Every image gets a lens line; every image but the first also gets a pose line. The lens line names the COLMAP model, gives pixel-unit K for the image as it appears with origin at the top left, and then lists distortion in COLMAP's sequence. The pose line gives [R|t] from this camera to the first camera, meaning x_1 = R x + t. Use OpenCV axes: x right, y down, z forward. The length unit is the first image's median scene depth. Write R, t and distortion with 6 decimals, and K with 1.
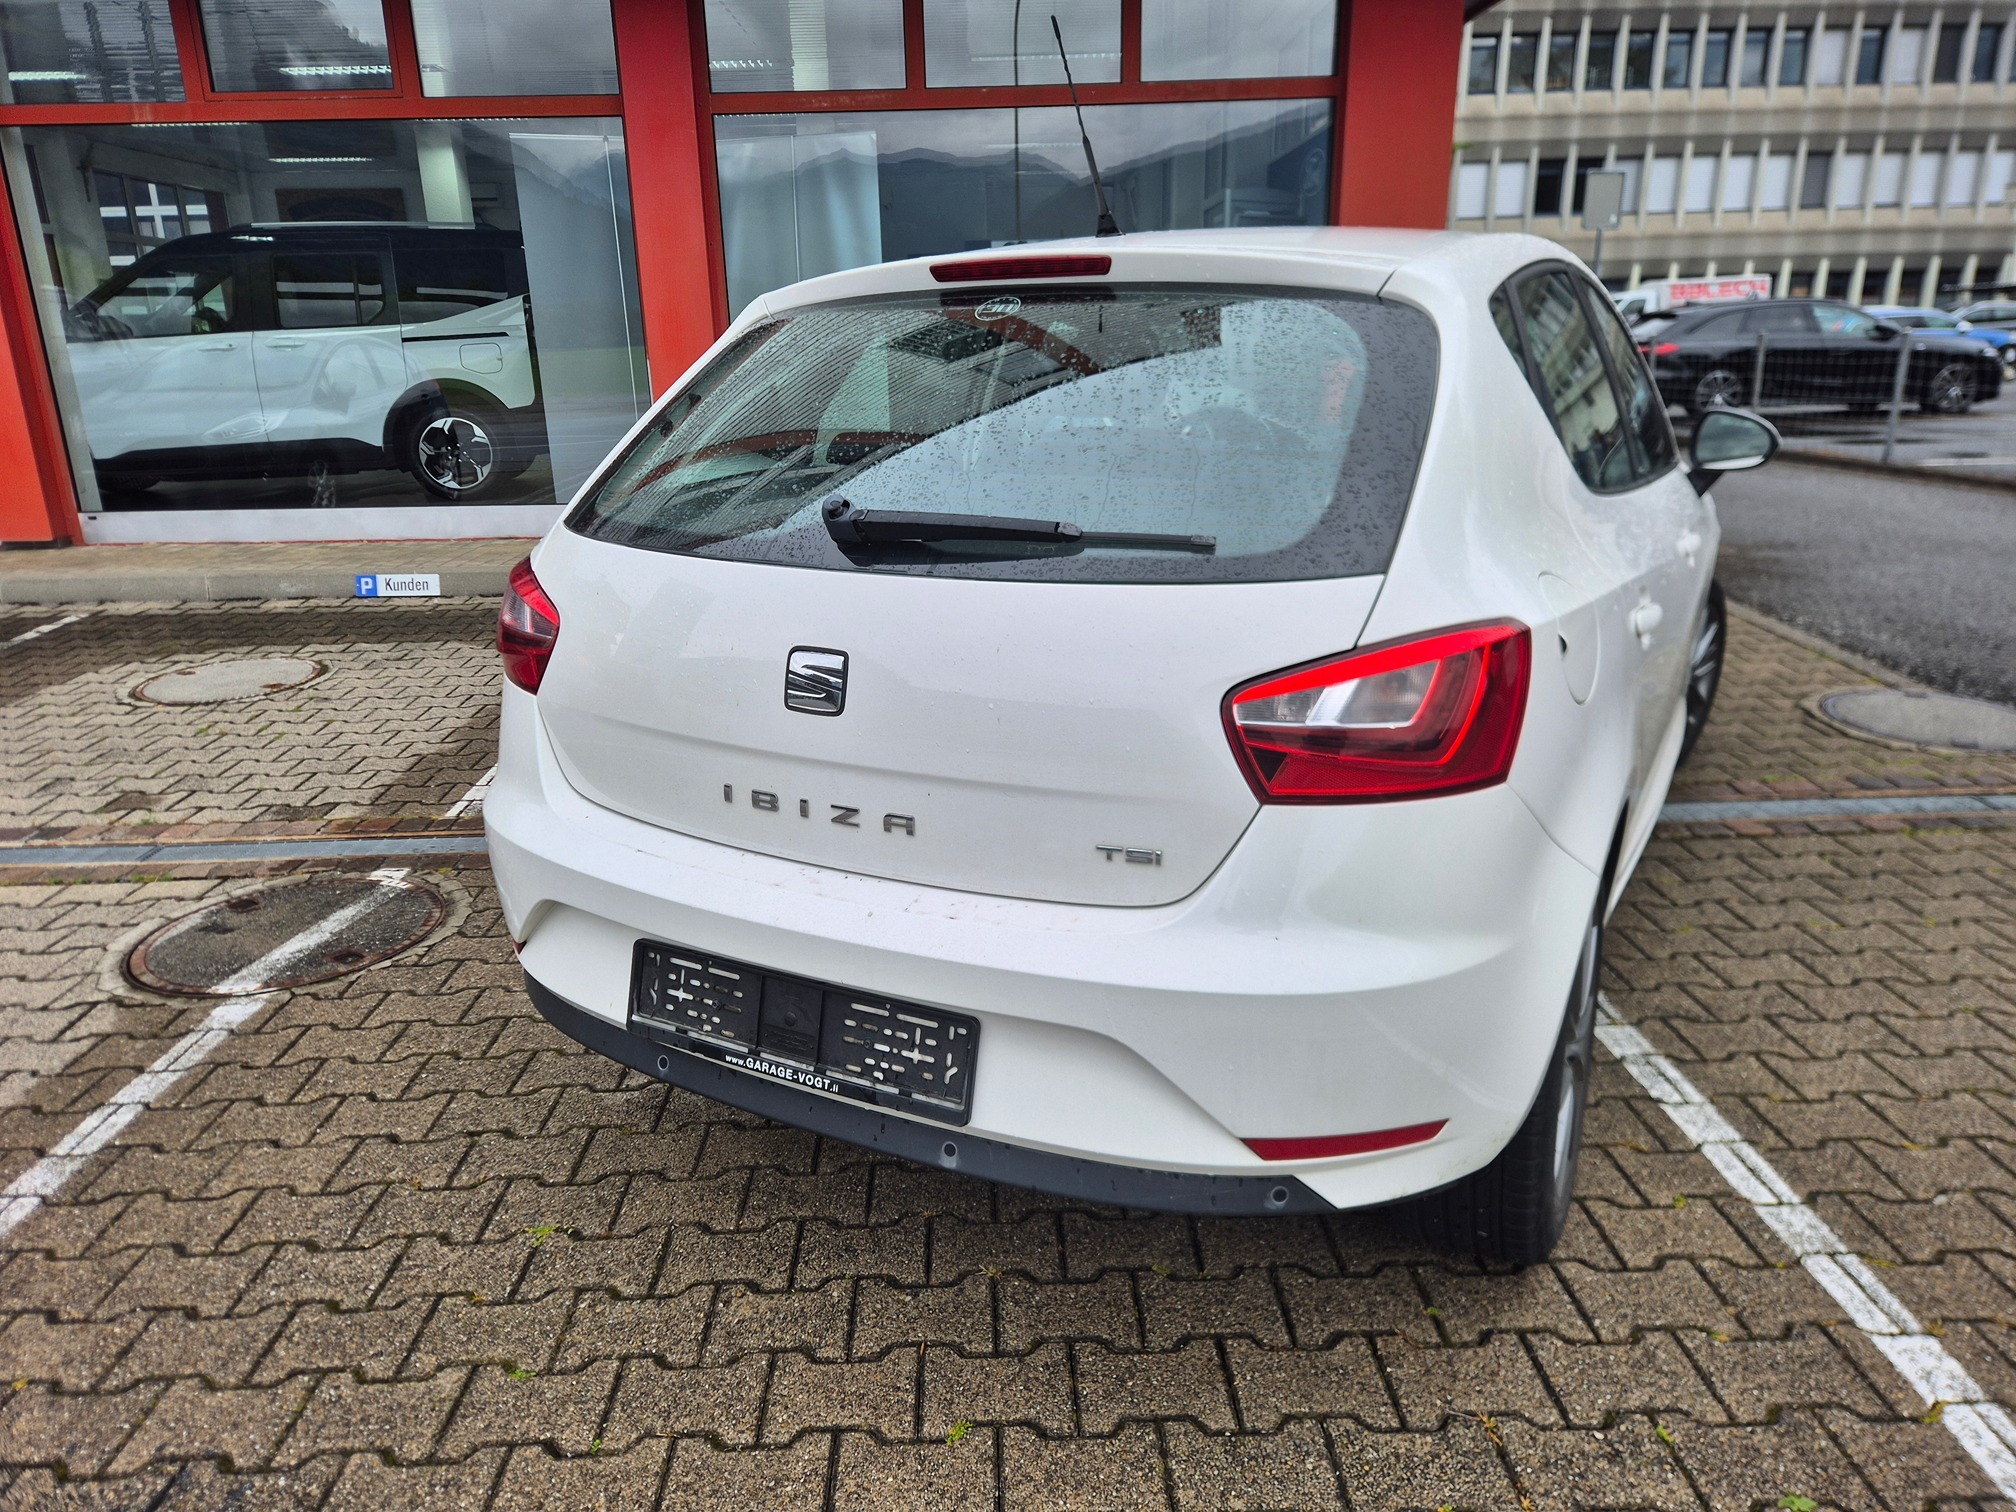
lens RADIAL K [[1343.9, 0, 996.7], [0, 1343.9, 766.7], [0, 0, 1]] dist [0.067297, -0.048898]
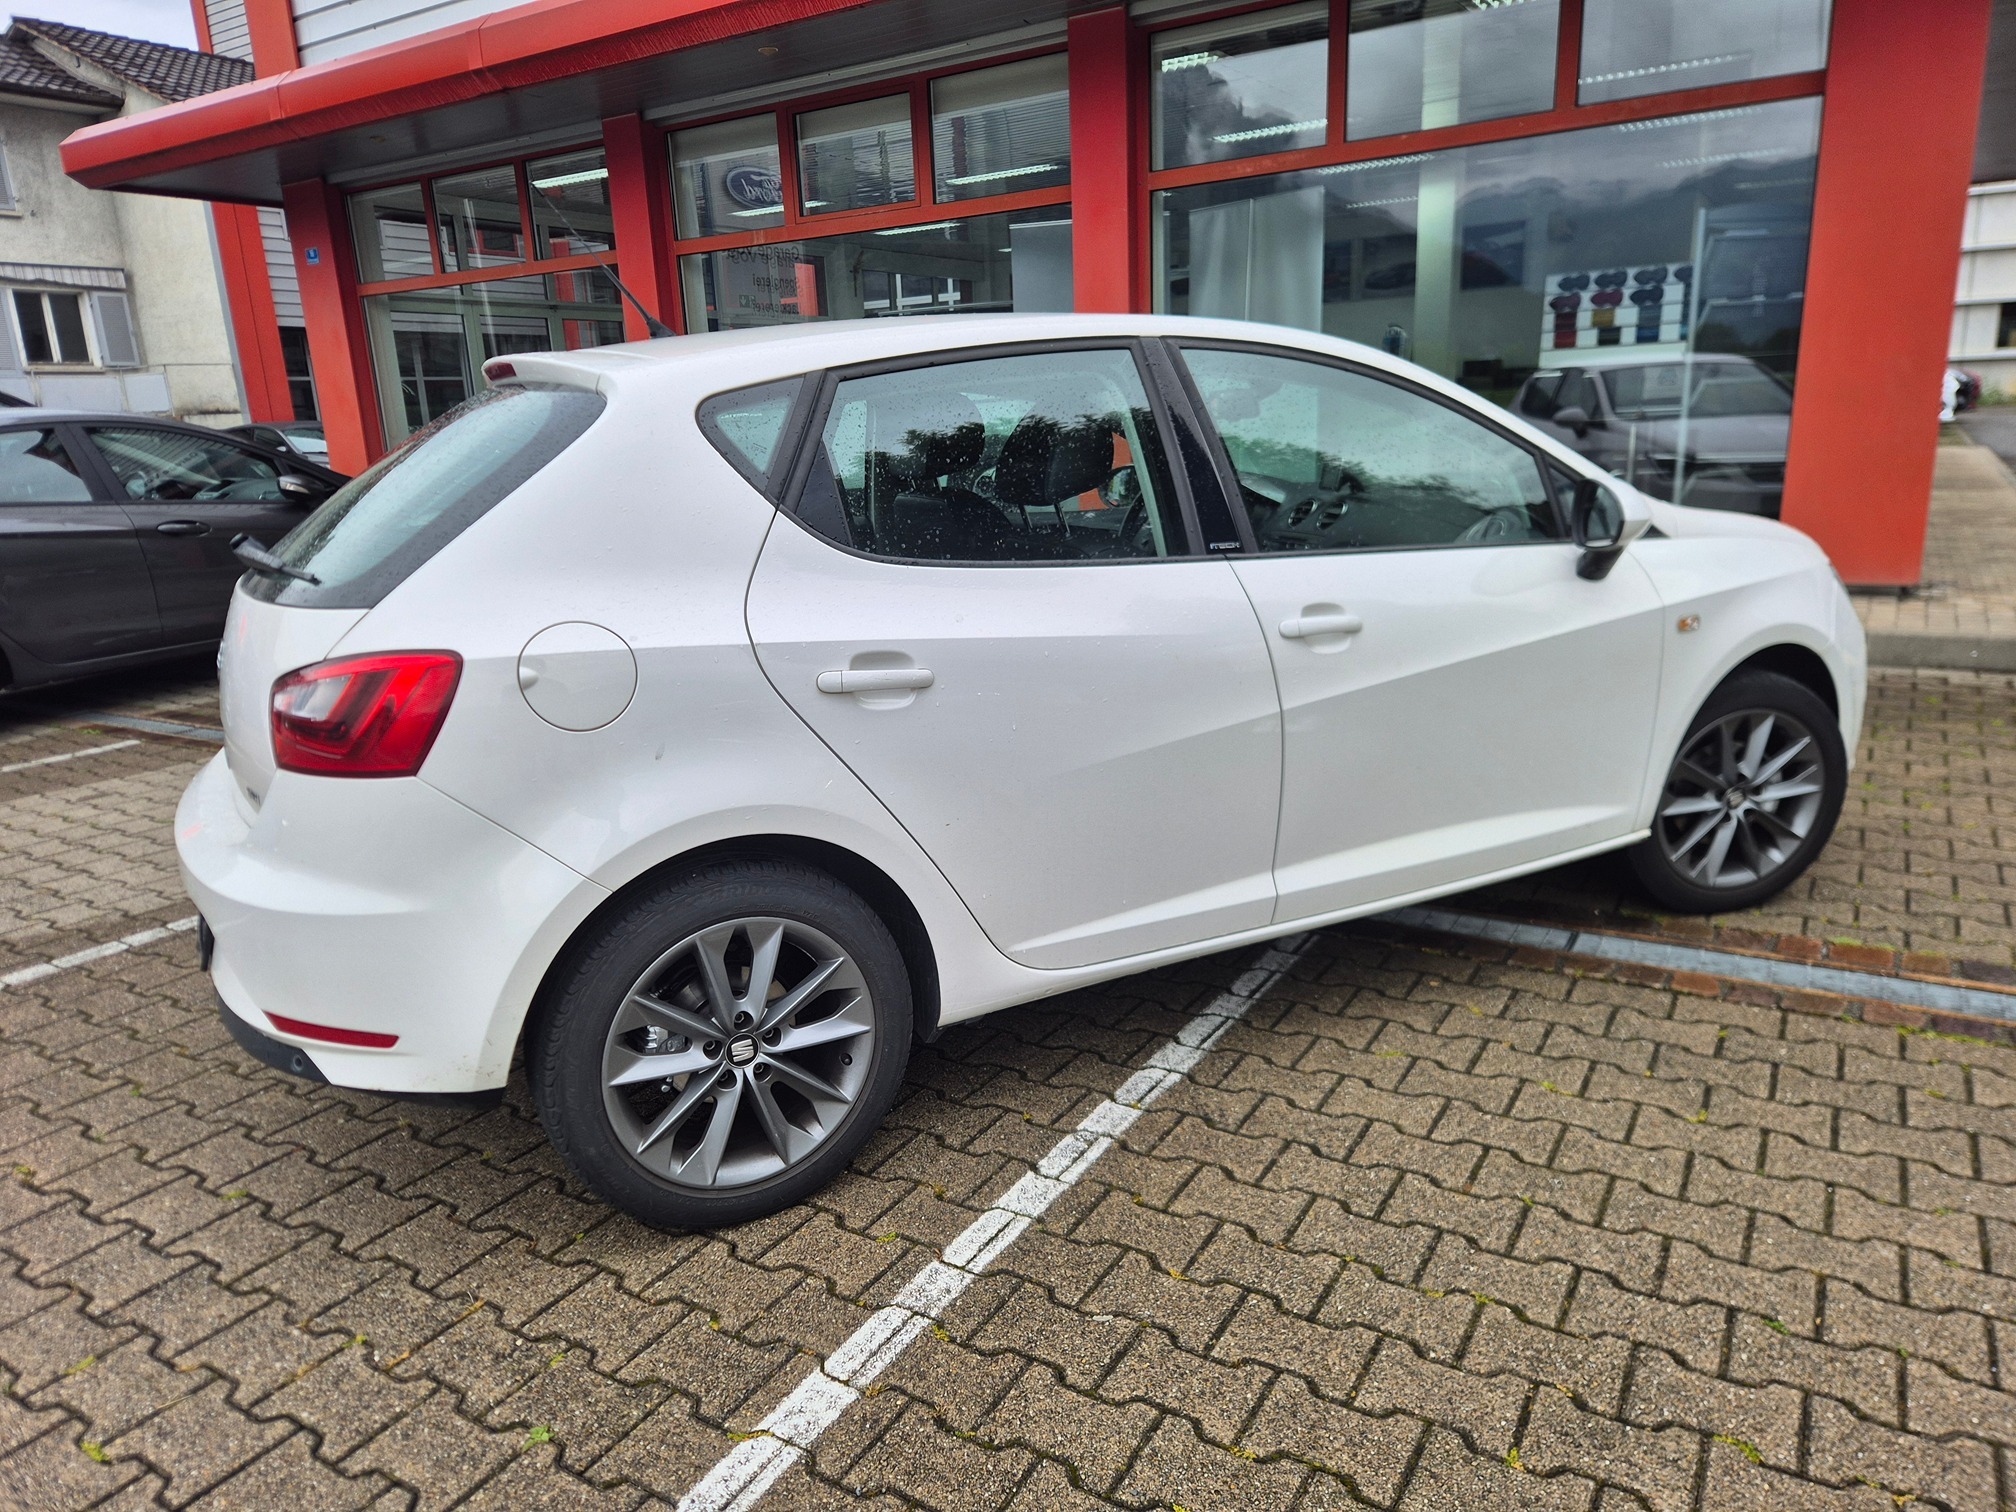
lens RADIAL K [[1343.9, 0, 991.0], [0, 1343.9, 767.2], [0, 0, 1]] dist [0.067297, -0.048898]
pose [[0.840955, 0.120715, -0.527469, 0.907228], [-0.137248, 0.990505, 0.007866, -0.047716], [0.523410, 0.065780, 0.849538, 0.120015]]
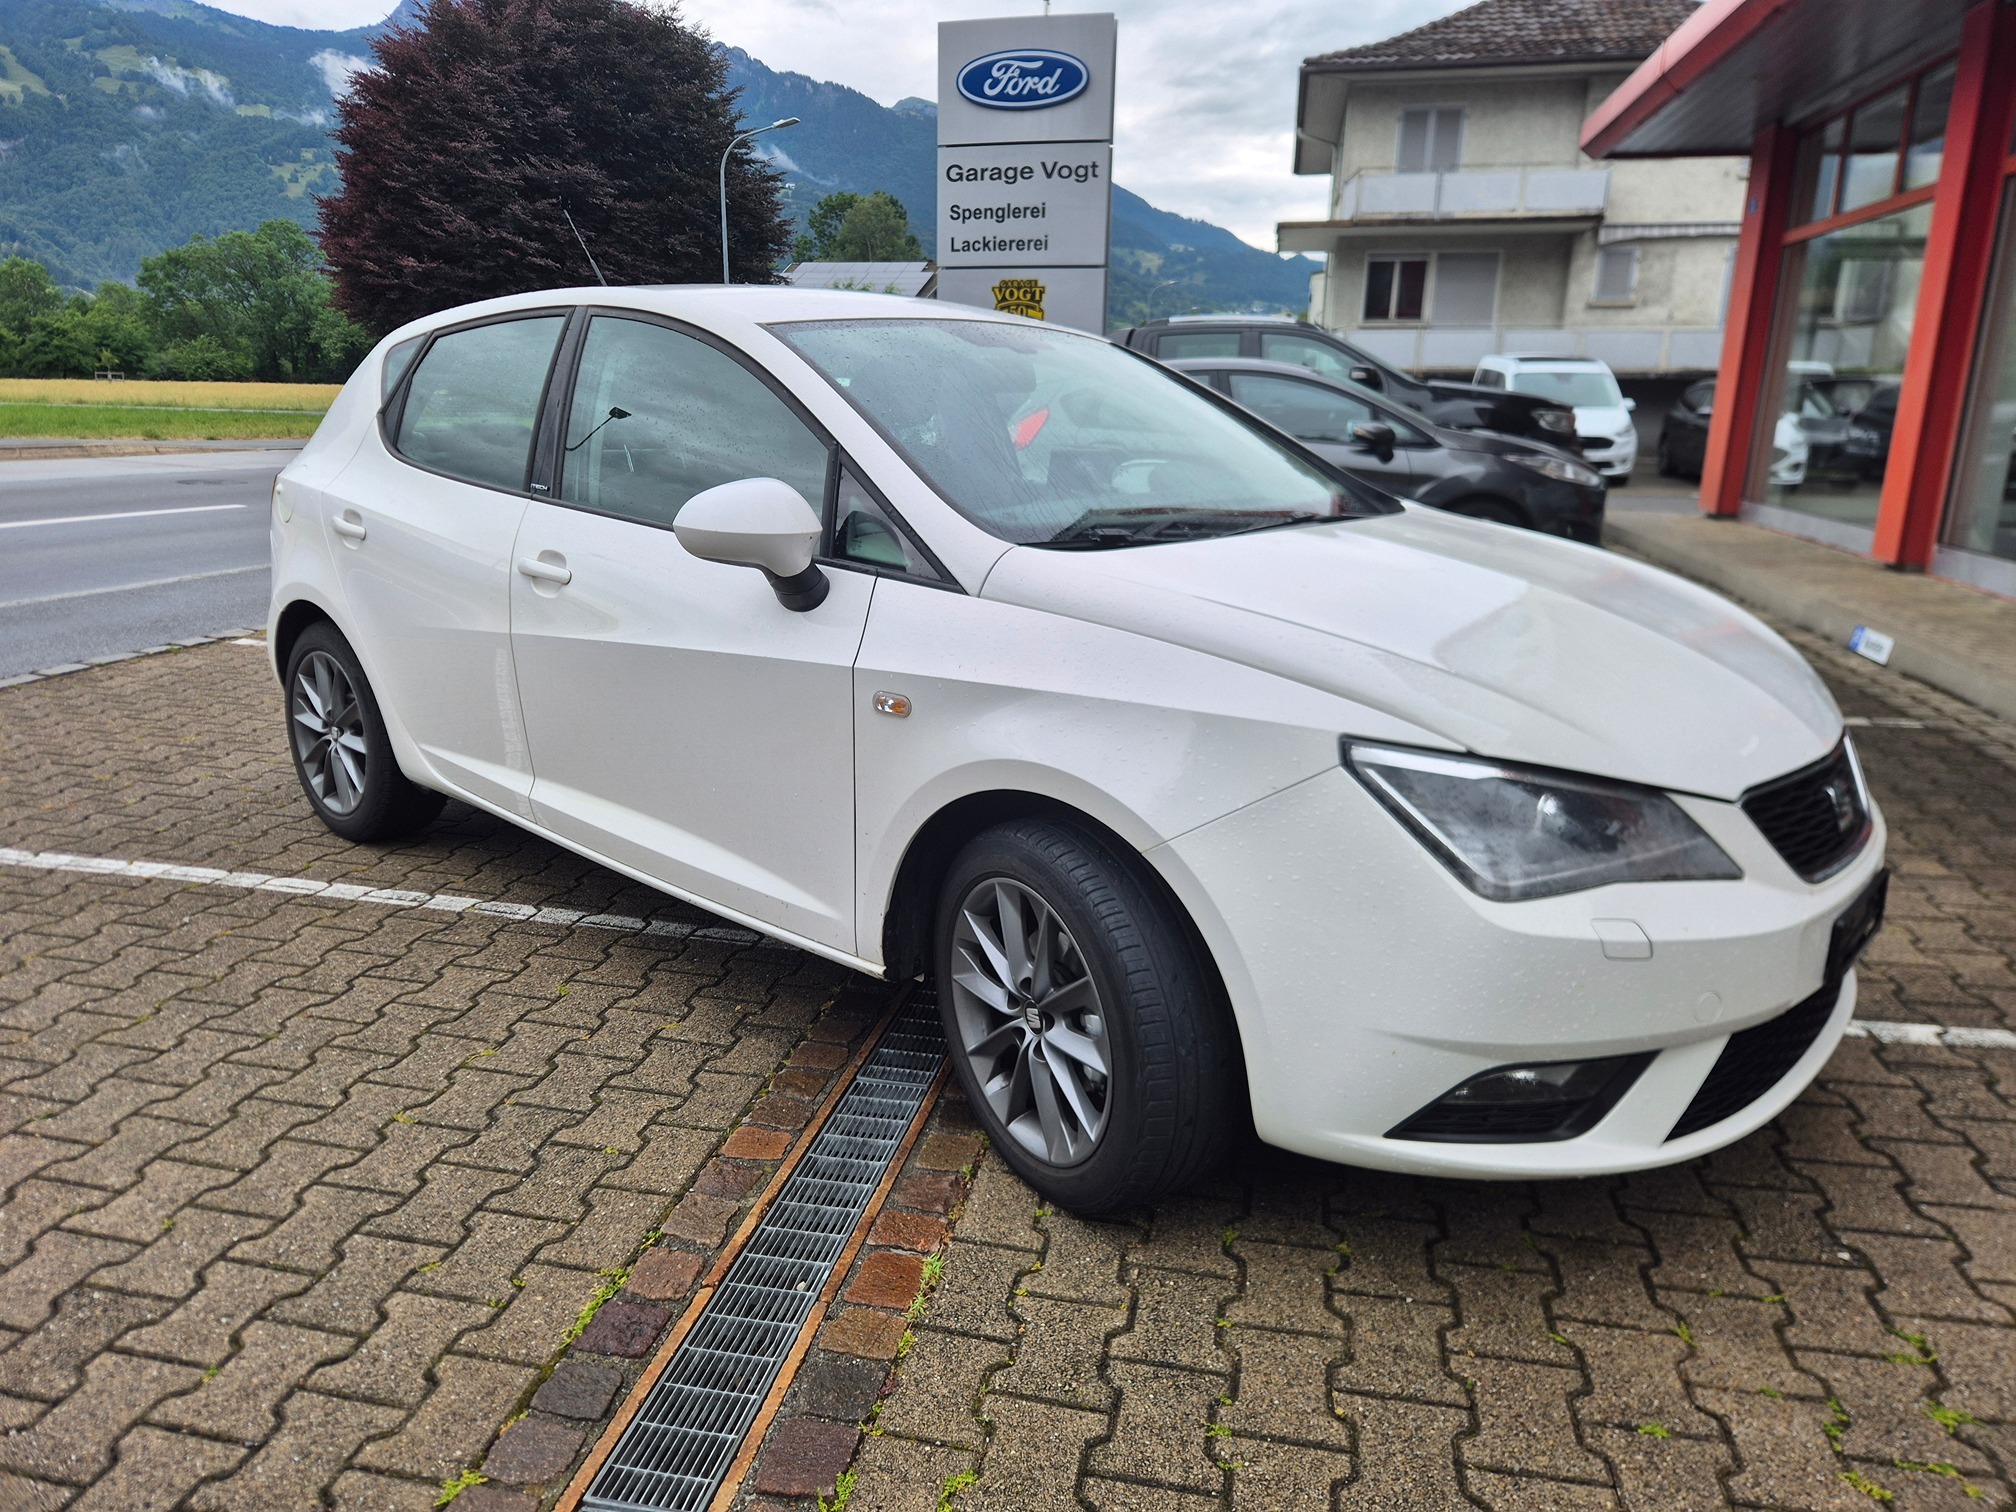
lens RADIAL K [[1343.9, 0, 978.3], [0, 1343.9, 755.4], [0, 0, 1]] dist [0.067297, -0.048898]
pose [[-0.230568, 0.266703, -0.935793, 1.580097], [-0.303128, 0.894162, 0.329526, -0.524472], [0.924636, 0.359643, -0.125320, 1.646056]]
